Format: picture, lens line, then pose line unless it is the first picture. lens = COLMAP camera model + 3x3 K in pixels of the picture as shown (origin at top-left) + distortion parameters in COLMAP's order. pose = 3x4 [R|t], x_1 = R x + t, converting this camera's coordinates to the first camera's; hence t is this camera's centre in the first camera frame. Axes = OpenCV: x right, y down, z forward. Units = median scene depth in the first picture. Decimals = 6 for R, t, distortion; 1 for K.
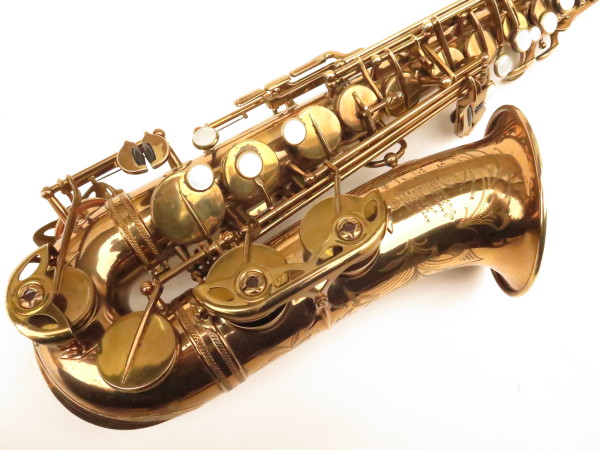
lens RADIAL K [[516.2, 0, 300.0], [0, 516.2, 225.0], [0, 0, 1]] dist [0.000575, 0.001889]
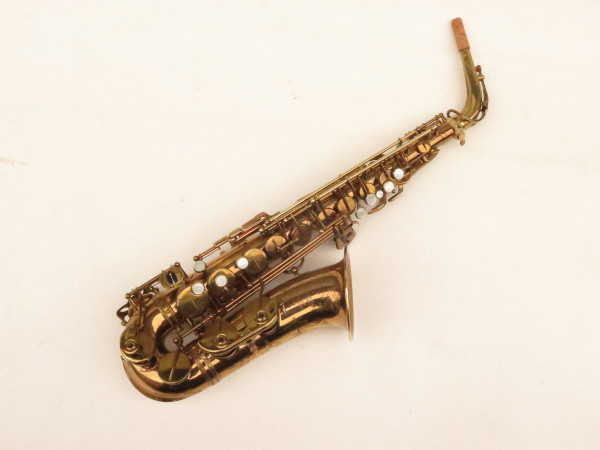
lens RADIAL K [[752.9, 0, 300.0], [0, 752.9, 225.0], [0, 0, 1]] dist [-0.007458, 0.003685]
pose [[0.999313, -0.011708, -0.035154, 0.328076], [0.012932, 0.999311, 0.034793, -0.437840], [0.034722, -0.035224, 0.998776, -2.012164]]
